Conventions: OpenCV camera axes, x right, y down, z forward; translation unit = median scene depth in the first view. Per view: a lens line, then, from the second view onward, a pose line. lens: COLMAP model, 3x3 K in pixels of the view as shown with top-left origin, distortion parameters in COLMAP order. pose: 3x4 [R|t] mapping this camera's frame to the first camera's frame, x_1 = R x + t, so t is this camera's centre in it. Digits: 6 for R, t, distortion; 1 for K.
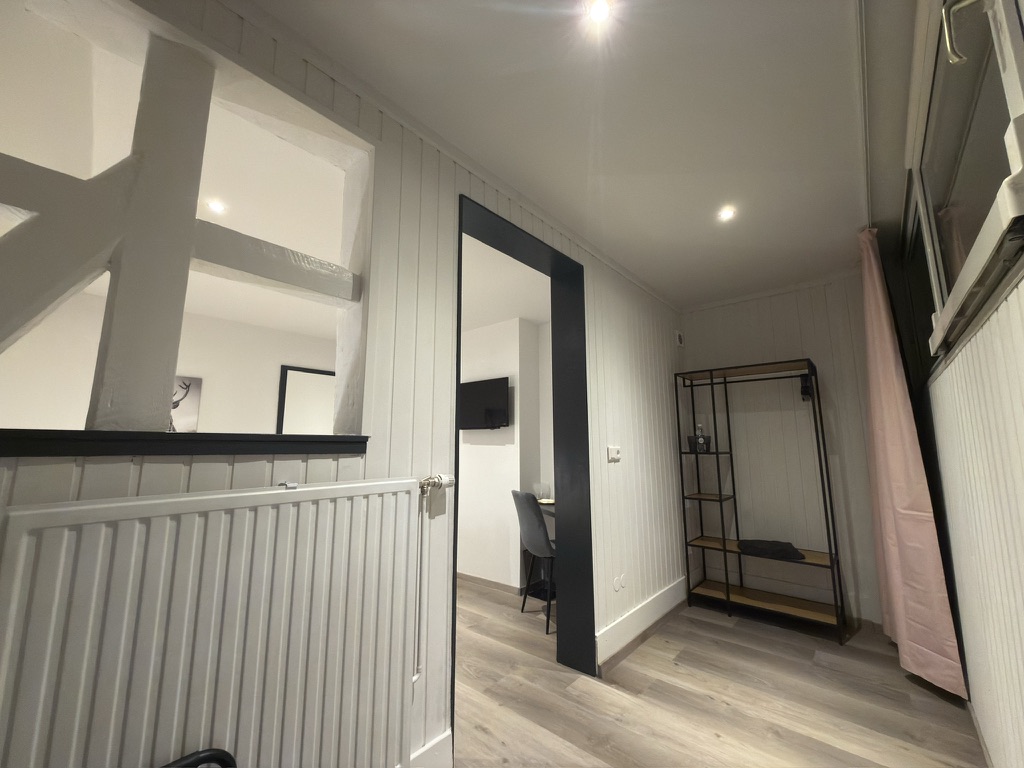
lens RADIAL K [[407.0, 0, 512.0], [0, 407.0, 384.0], [0, 0, 1]] dist [-0.002461, 0.000419]
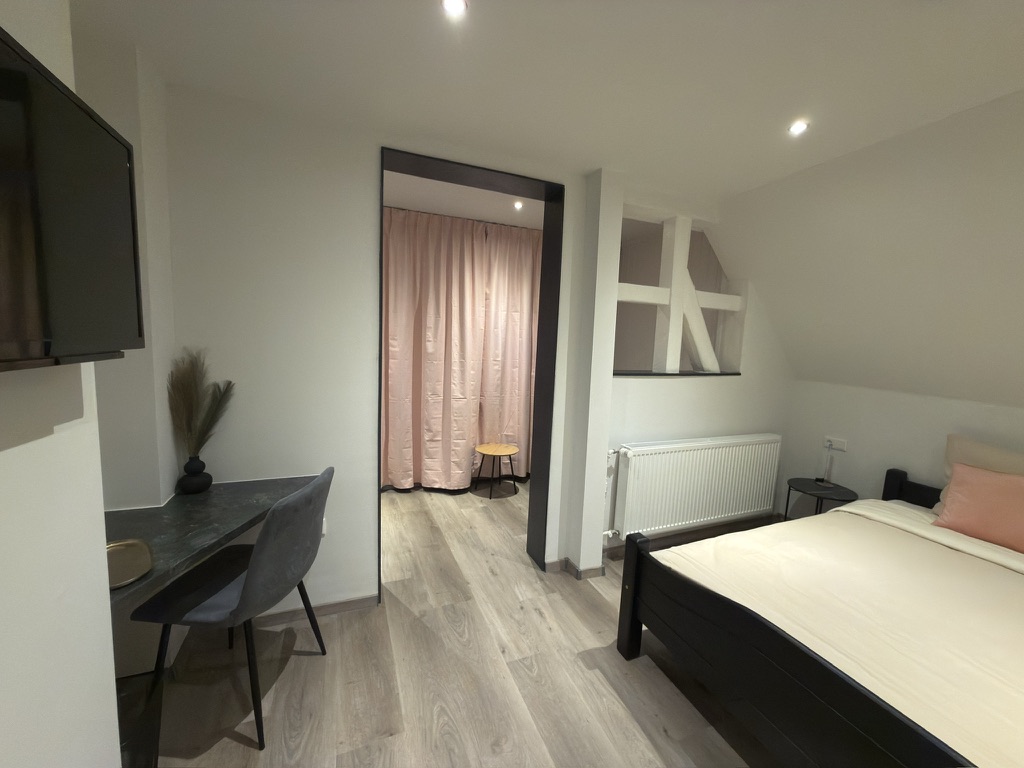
lens RADIAL K [[408.9, 0, 512.0], [0, 408.9, 384.0], [0, 0, 1]] dist [0.001519, 0.000214]
pose [[-0.898597, -0.084764, 0.430509, -0.532211], [-0.105317, 0.994147, -0.024088, 0.169159], [-0.425947, -0.066986, -0.902265, 1.772568]]
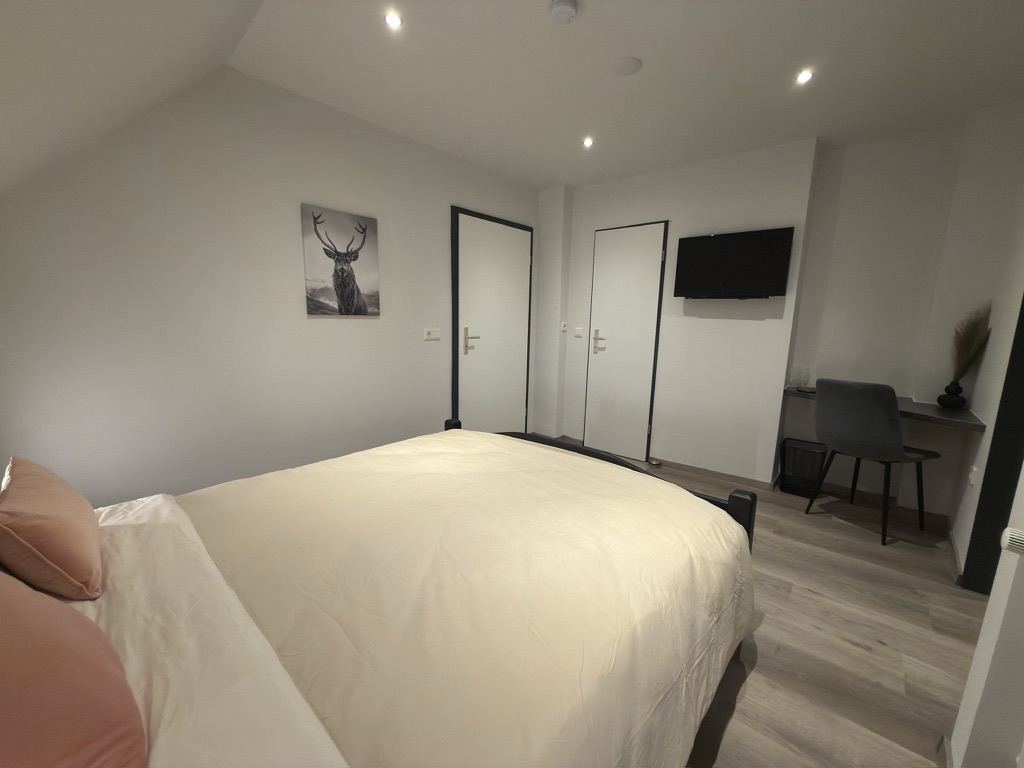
lens RADIAL K [[407.0, 0, 512.0], [0, 407.0, 384.0], [0, 0, 1]] dist [-0.002461, 0.000419]
pose [[0.999714, 0.023898, -0.001057, -0.812041], [-0.022409, 0.951040, 0.308253, 0.059059], [0.008372, -0.308141, 0.951304, 0.339161]]
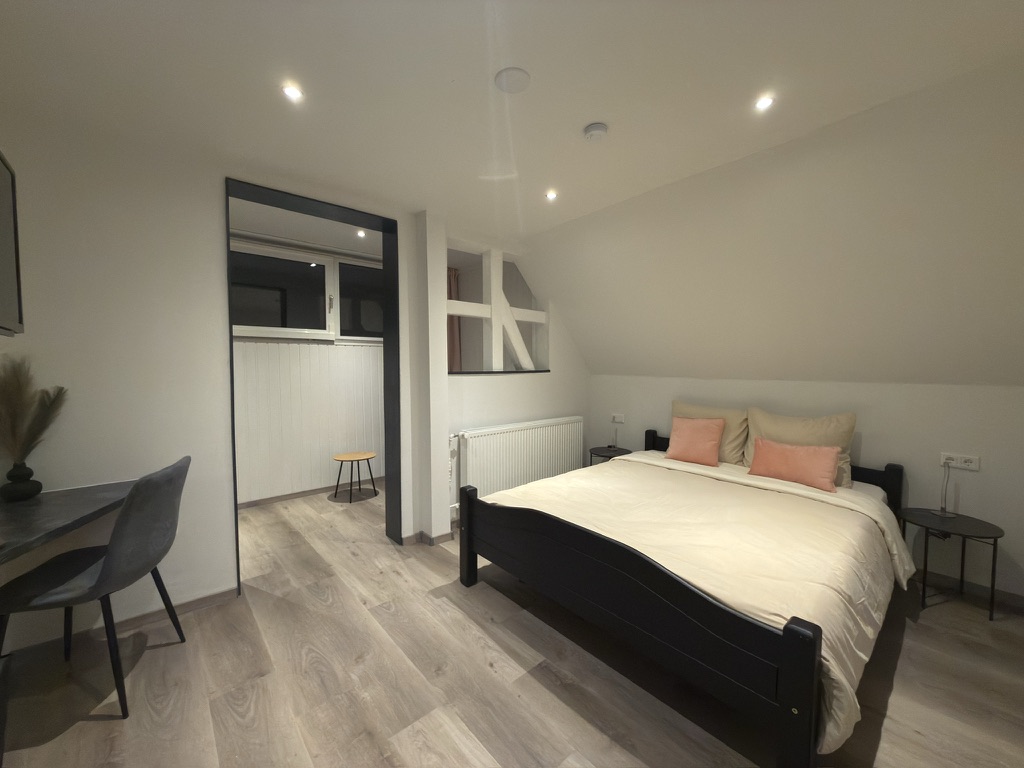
lens RADIAL K [[407.0, 0, 512.0], [0, 407.0, 384.0], [0, 0, 1]] dist [-0.002461, 0.000419]
pose [[-0.992753, -0.001683, 0.120158, -0.671353], [-0.014703, 0.994090, -0.107558, 0.268307], [-0.119267, -0.108545, -0.986911, 1.971107]]
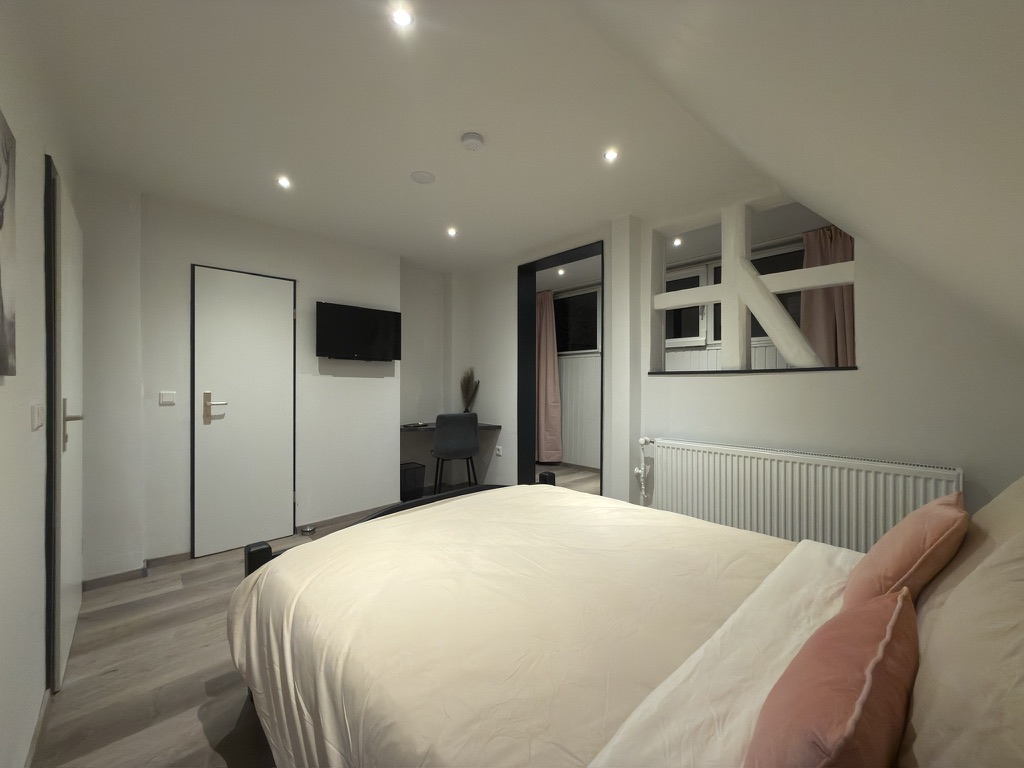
lens RADIAL K [[407.0, 0, 512.0], [0, 407.0, 384.0], [0, 0, 1]] dist [-0.002461, 0.000419]
pose [[0.107458, -0.001442, 0.994209, -1.613071], [-0.149581, 0.988593, 0.017601, 0.162368], [-0.982893, -0.150606, 0.106016, 0.929099]]
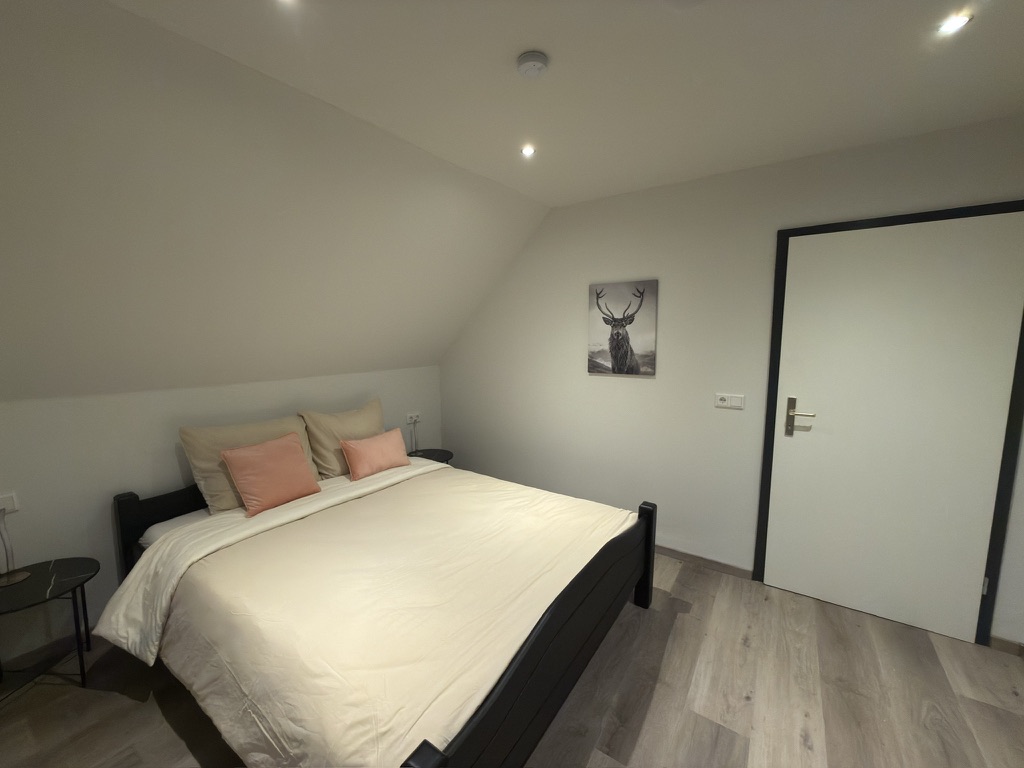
lens RADIAL K [[411.4, 0, 512.0], [0, 411.4, 384.0], [0, 0, 1]] dist [-0.001924, -0.000369]
pose [[0.130463, 0.119963, -0.984169, -0.085048], [0.153078, 0.978313, 0.139542, 0.041511], [0.979565, -0.168859, 0.109270, 1.009387]]
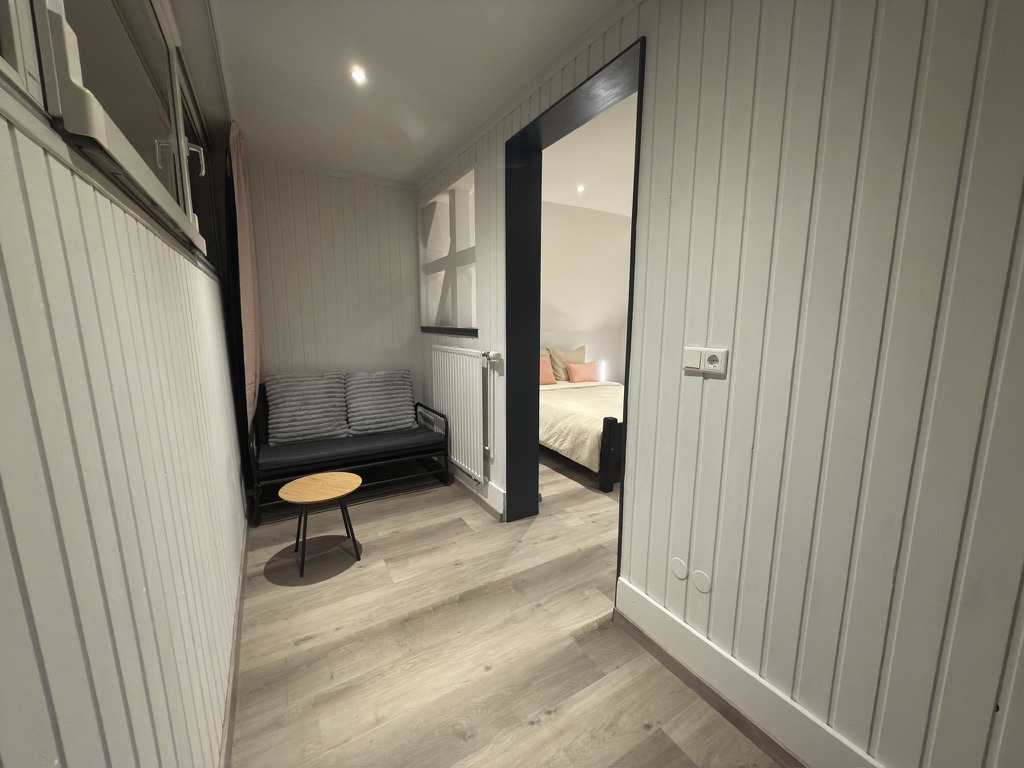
lens RADIAL K [[407.0, 0, 512.0], [0, 407.0, 384.0], [0, 0, 1]] dist [-0.002461, 0.000419]
pose [[-0.299250, 0.141966, -0.943554, 0.930797], [0.137875, 0.984925, 0.104463, 0.124584], [0.944161, -0.098832, -0.314313, 1.042395]]
